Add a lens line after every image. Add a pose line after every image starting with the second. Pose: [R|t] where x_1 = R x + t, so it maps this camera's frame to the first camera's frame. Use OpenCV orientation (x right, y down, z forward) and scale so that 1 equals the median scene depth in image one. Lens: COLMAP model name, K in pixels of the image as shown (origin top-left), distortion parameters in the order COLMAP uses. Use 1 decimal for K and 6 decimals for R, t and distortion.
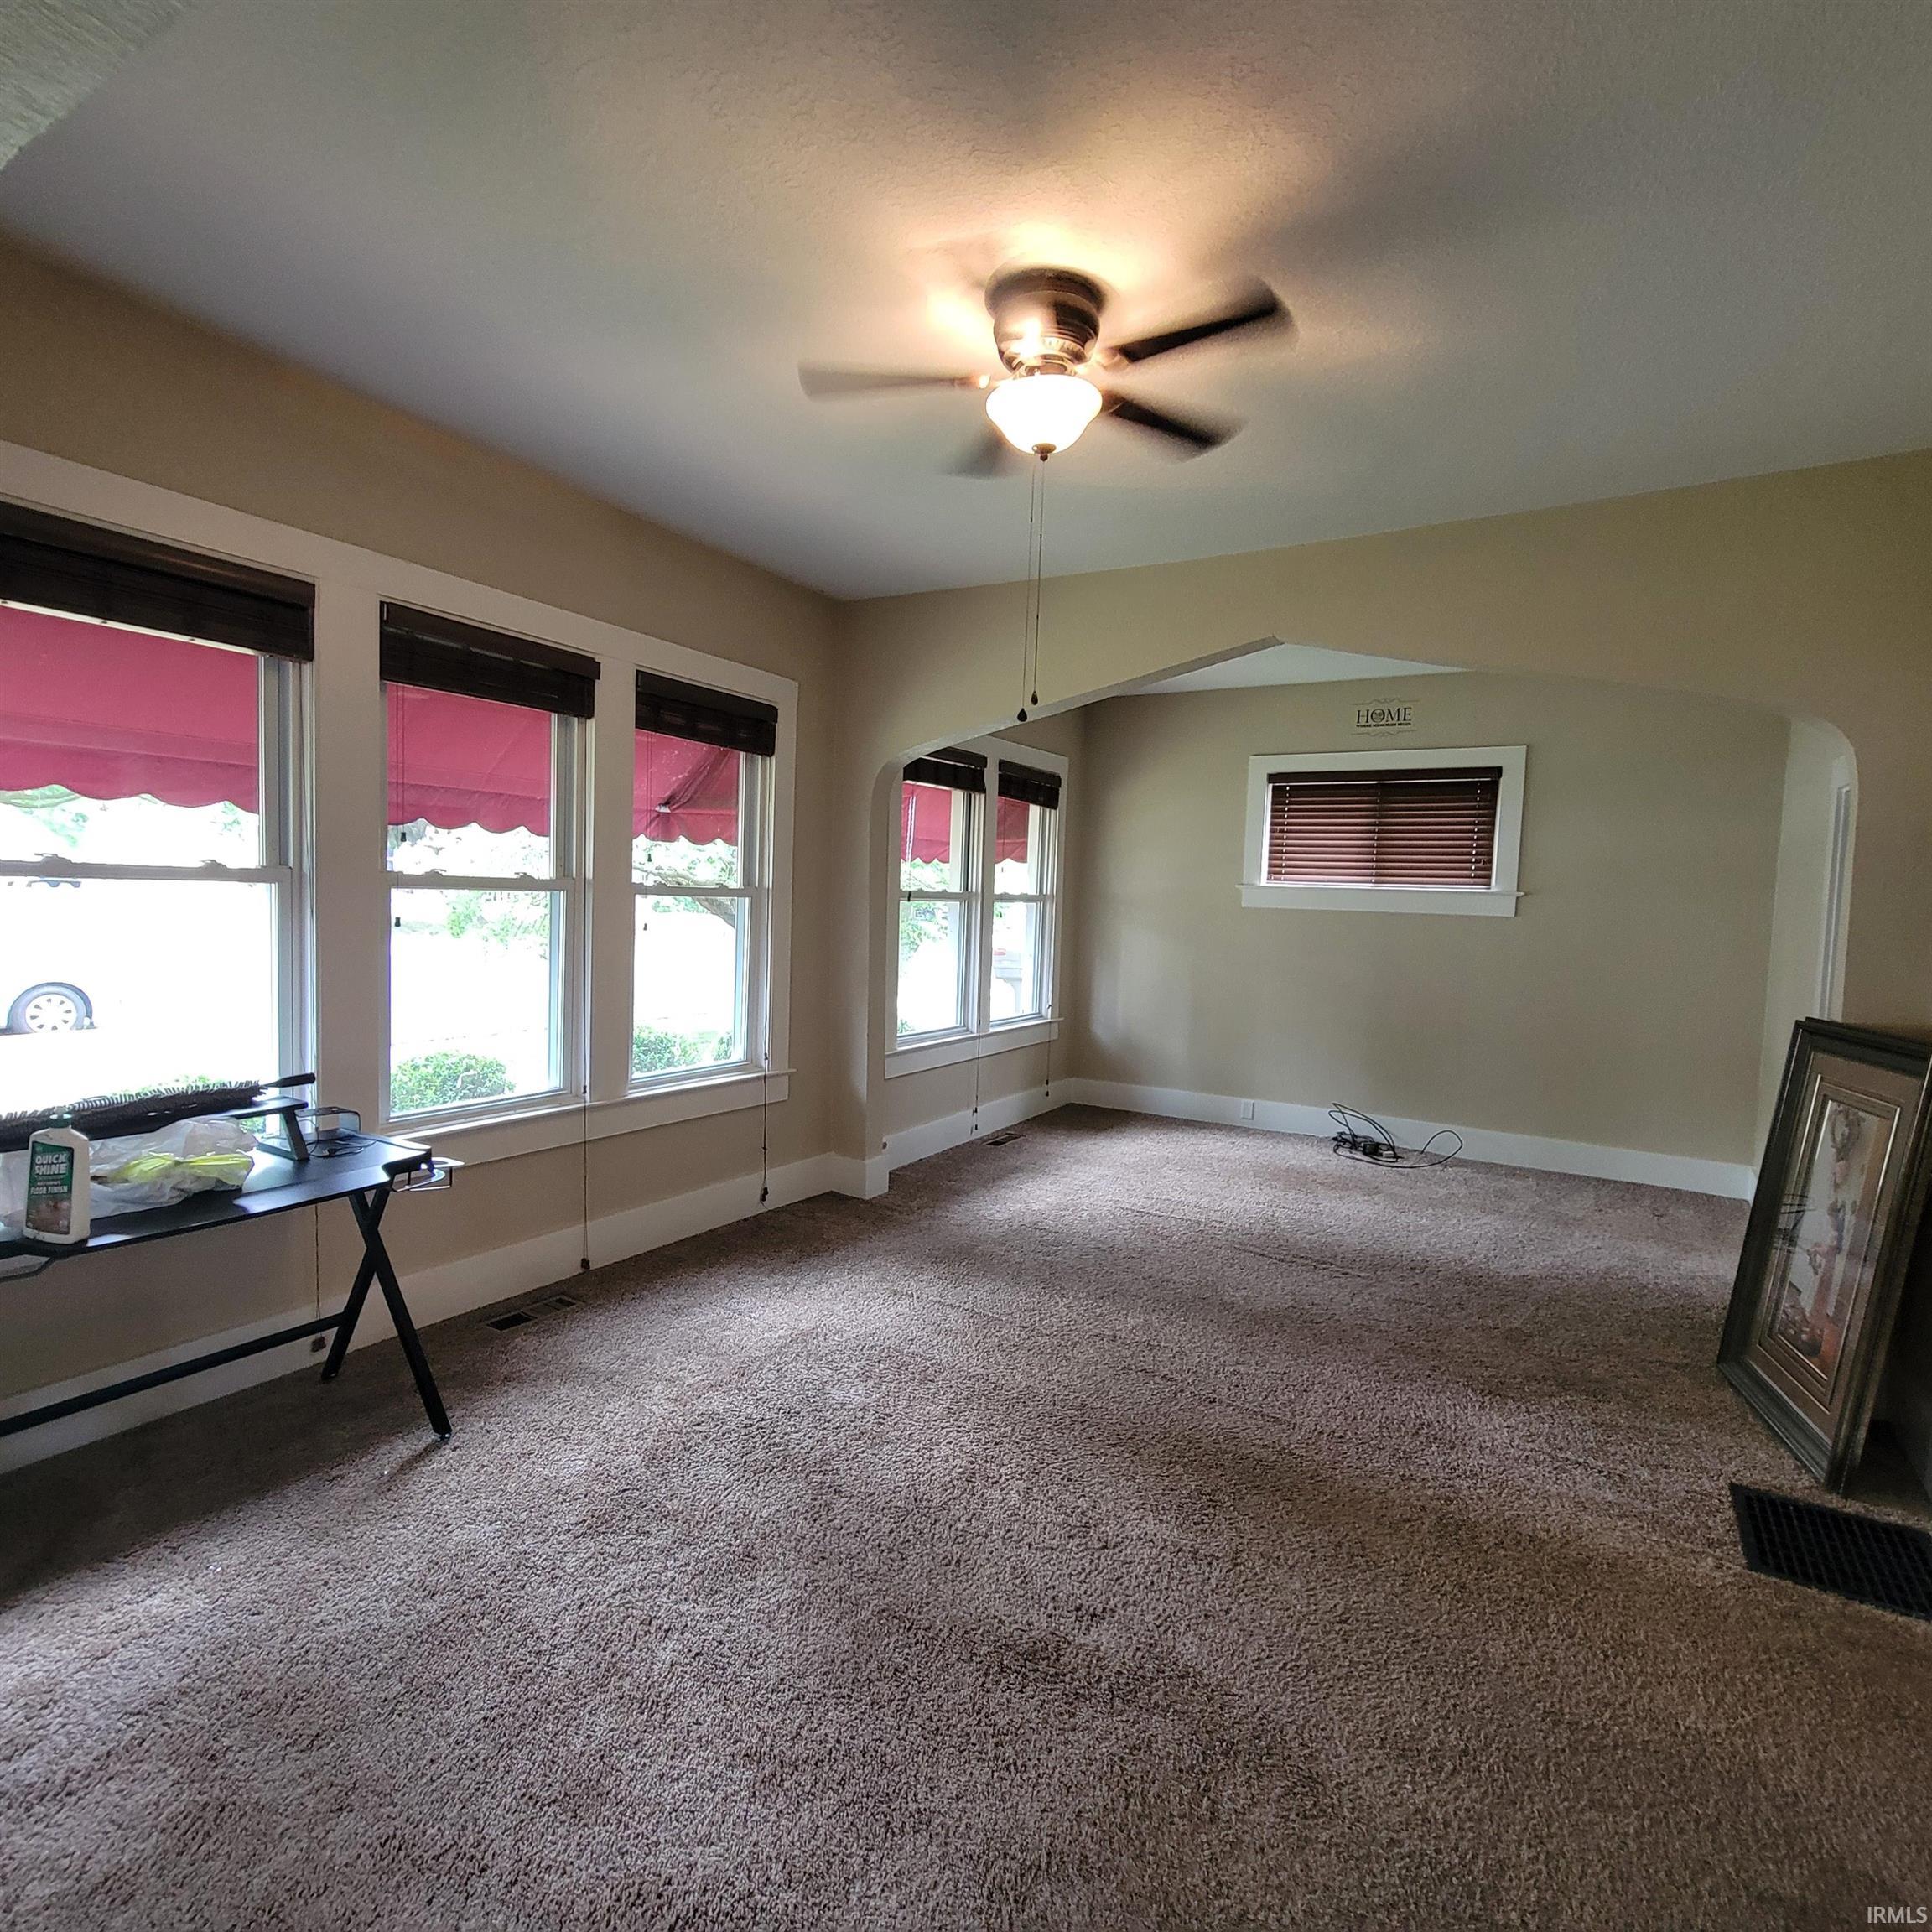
lens RADIAL K [[1052.2, 0, 966.7], [0, 1052.2, 953.5], [0, 0, 1]] dist [-0.012383, 0.002359]
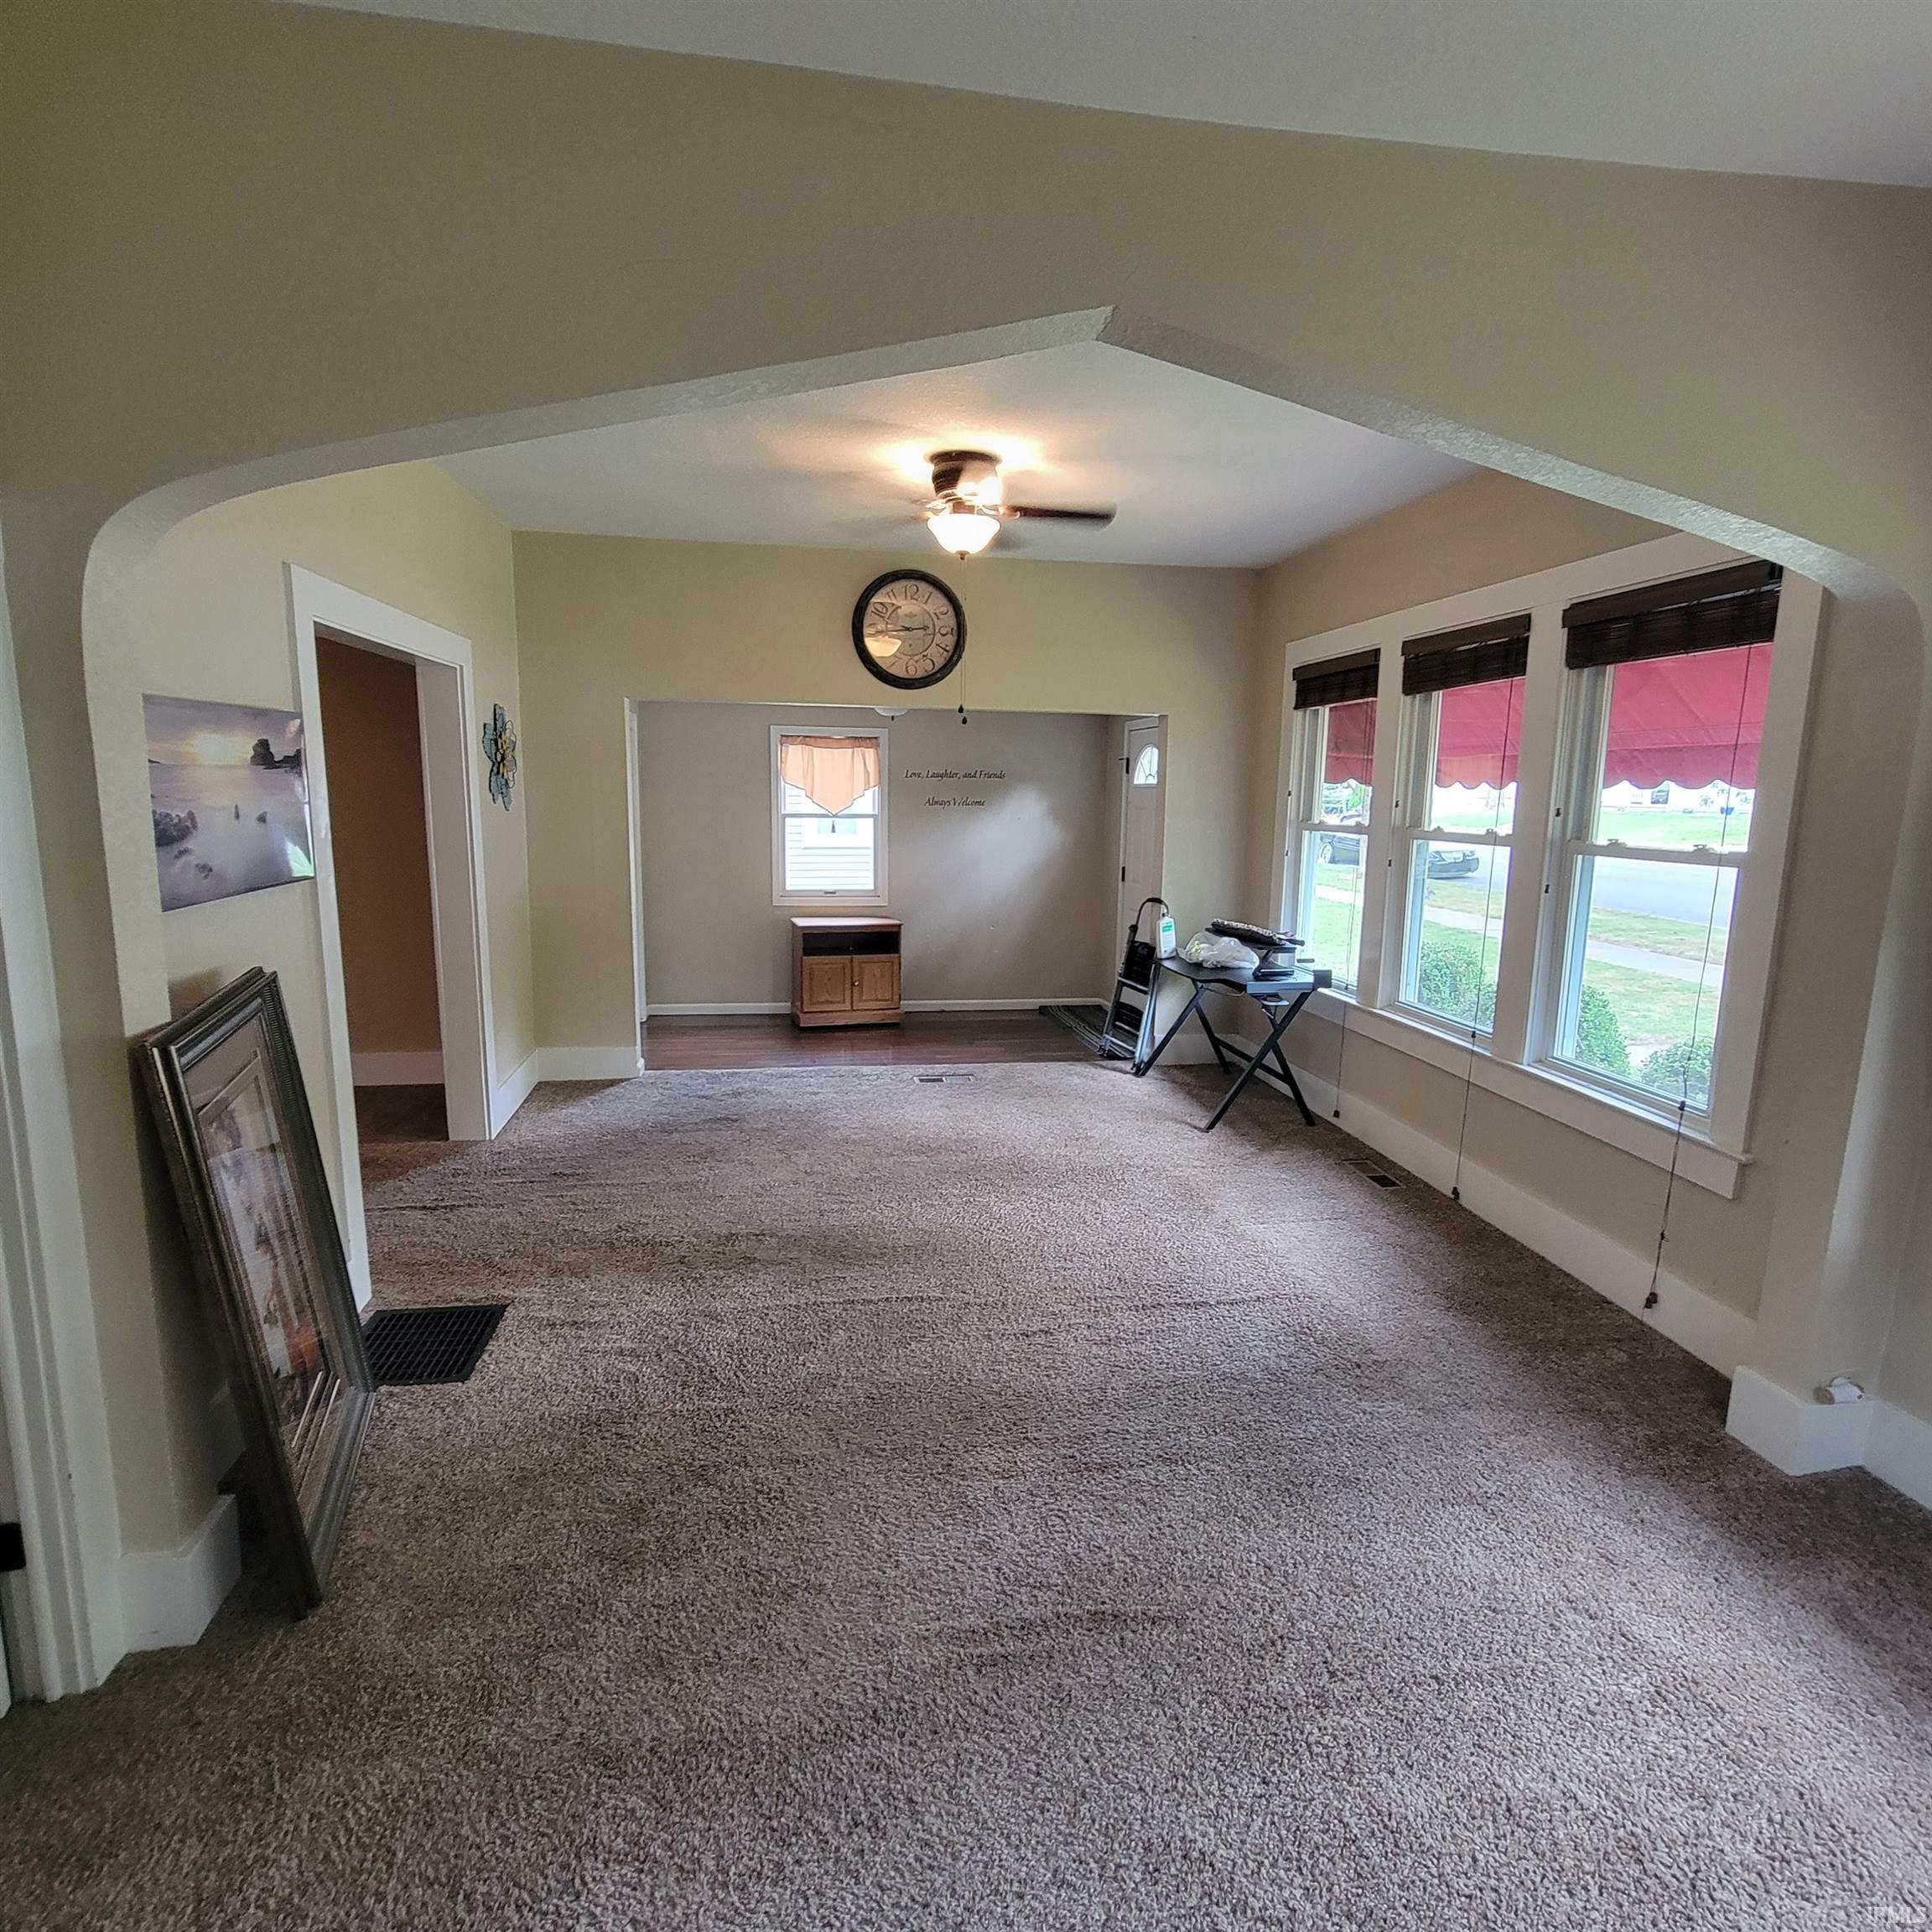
lens RADIAL K [[1052.2, 0, 965.2], [0, 1052.2, 964.7], [0, 0, 1]] dist [-0.012383, 0.002359]
pose [[-0.764092, 0.044653, -0.643560, 0.701740], [-0.092010, 0.979859, 0.177230, -0.078581], [0.638511, 0.194634, -0.744594, 1.433752]]
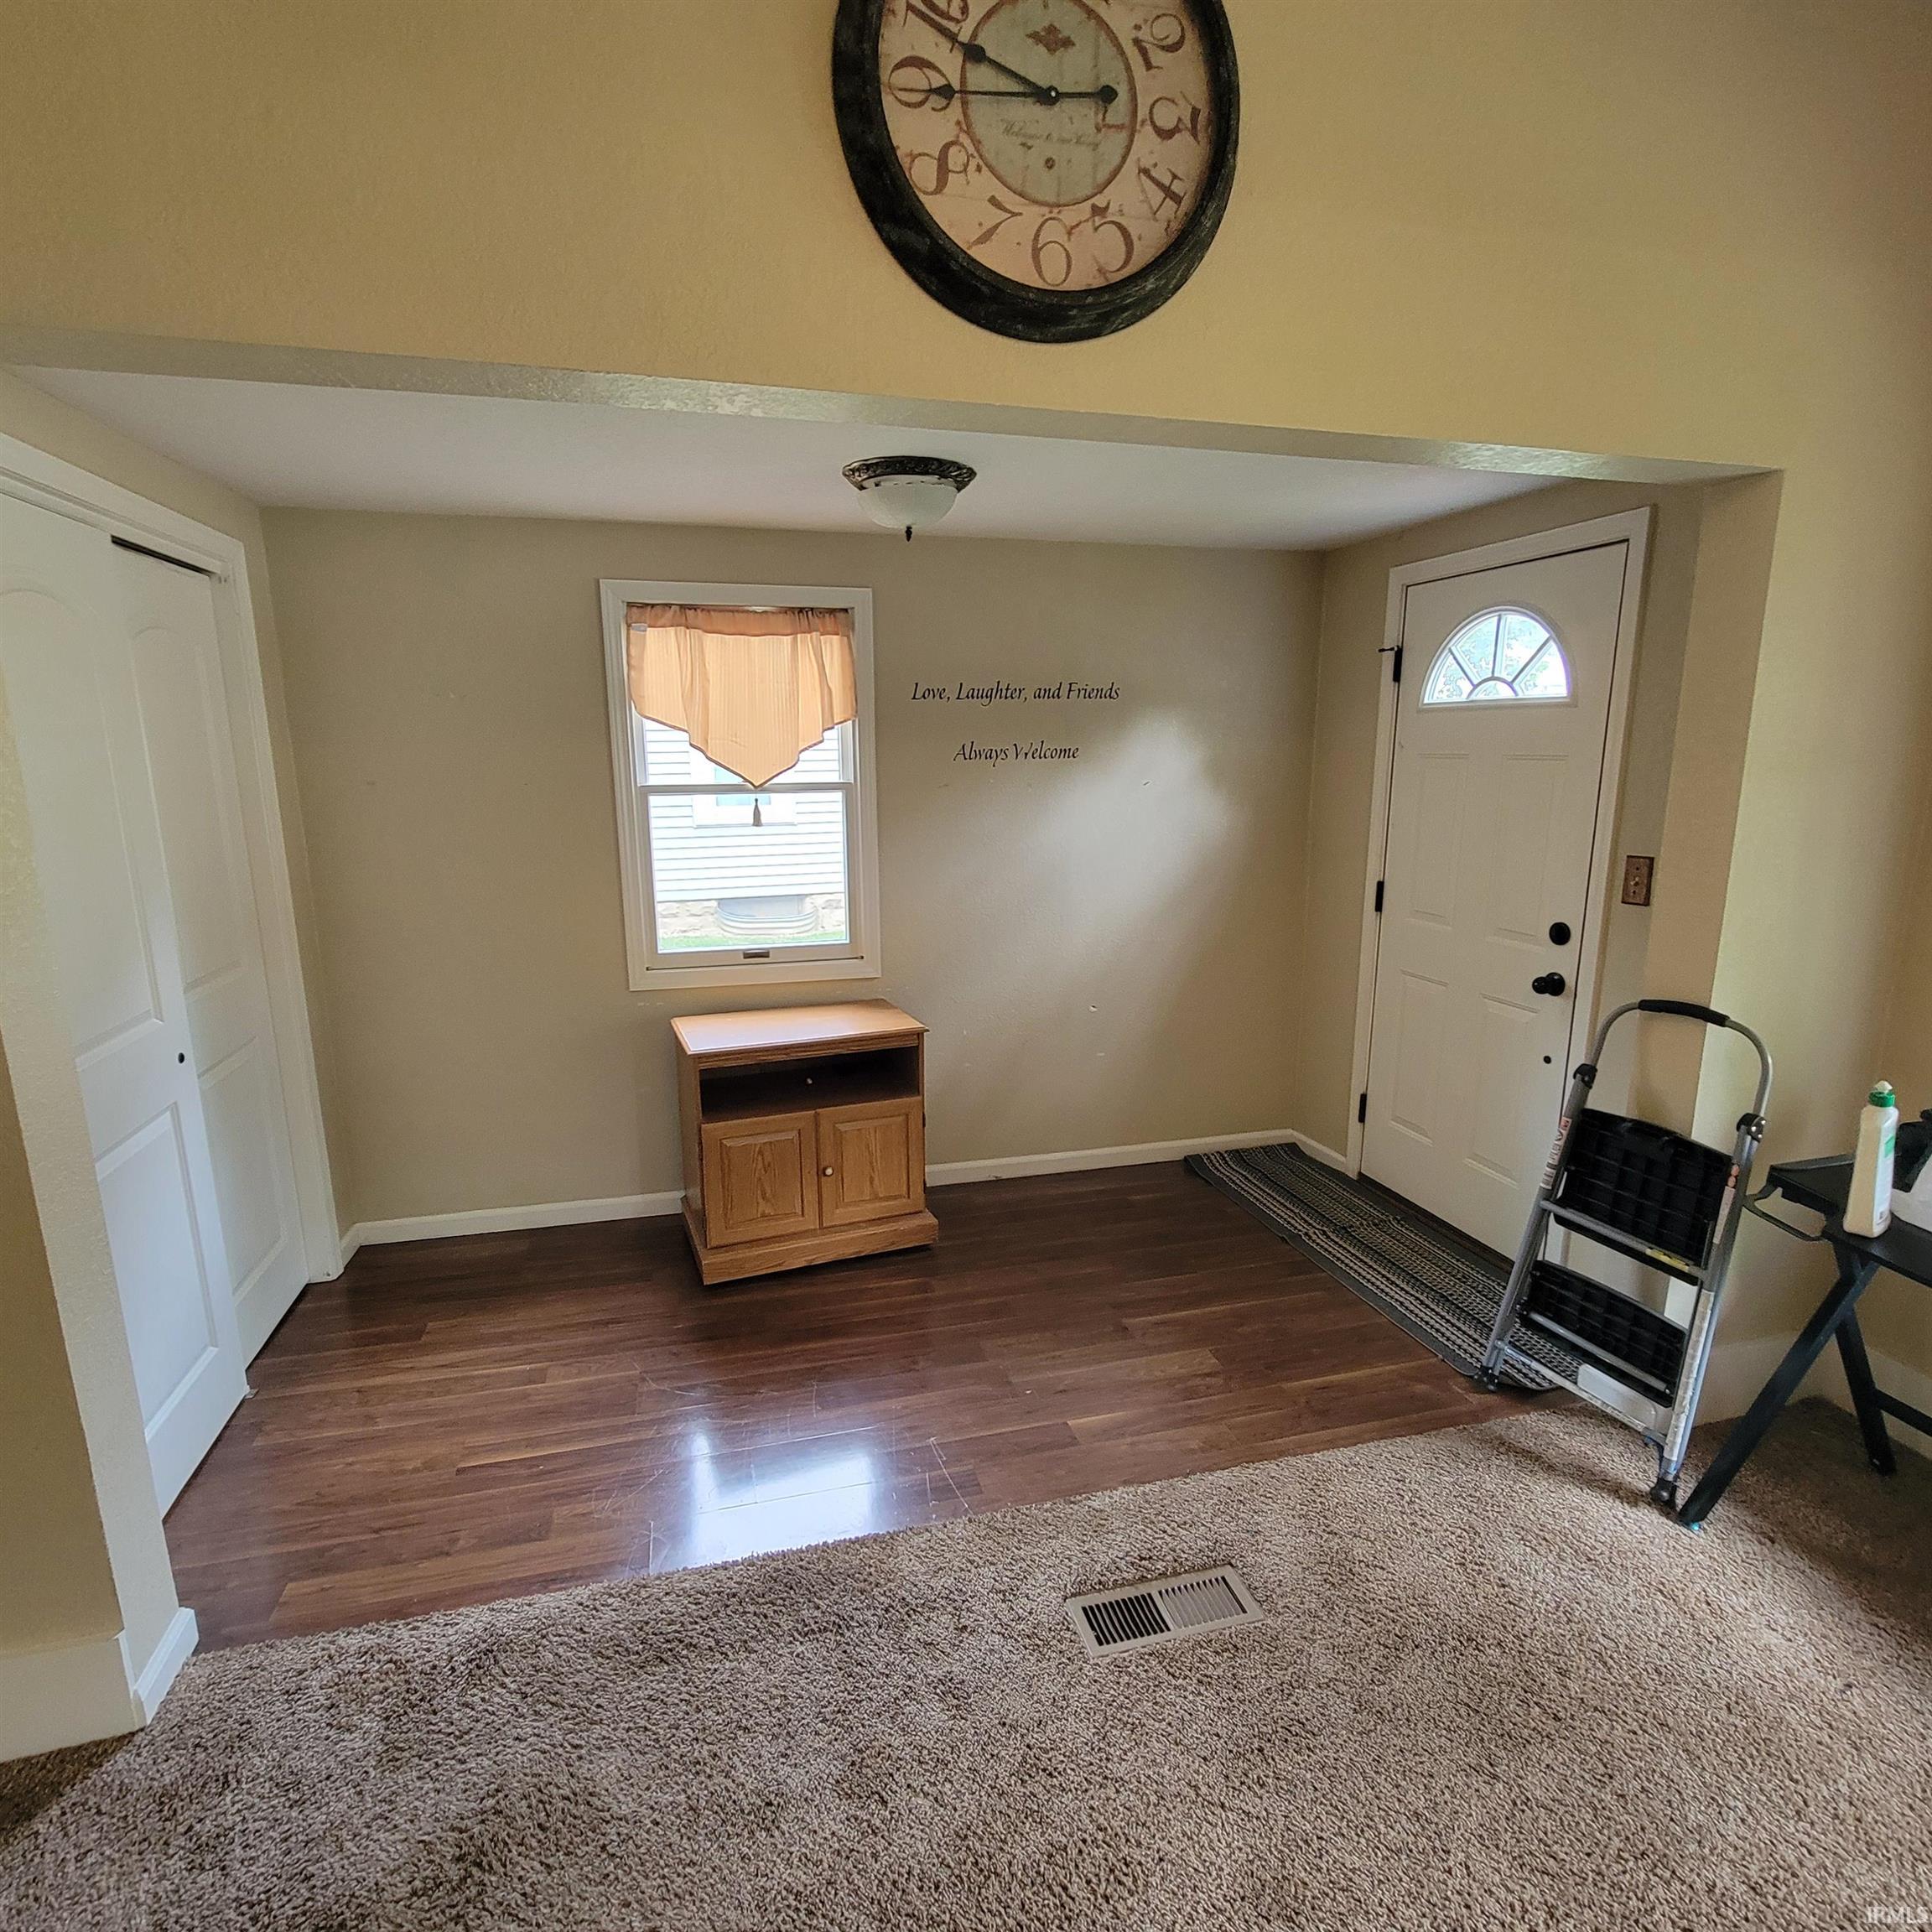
lens RADIAL K [[1052.2, 0, 968.2], [0, 1052.2, 971.6], [0, 0, 1]] dist [-0.012383, 0.002359]
pose [[-0.699790, 0.105082, -0.706578, 0.372537], [-0.072539, 0.973555, 0.216629, -0.053420], [0.710656, 0.202849, -0.673661, 0.904009]]
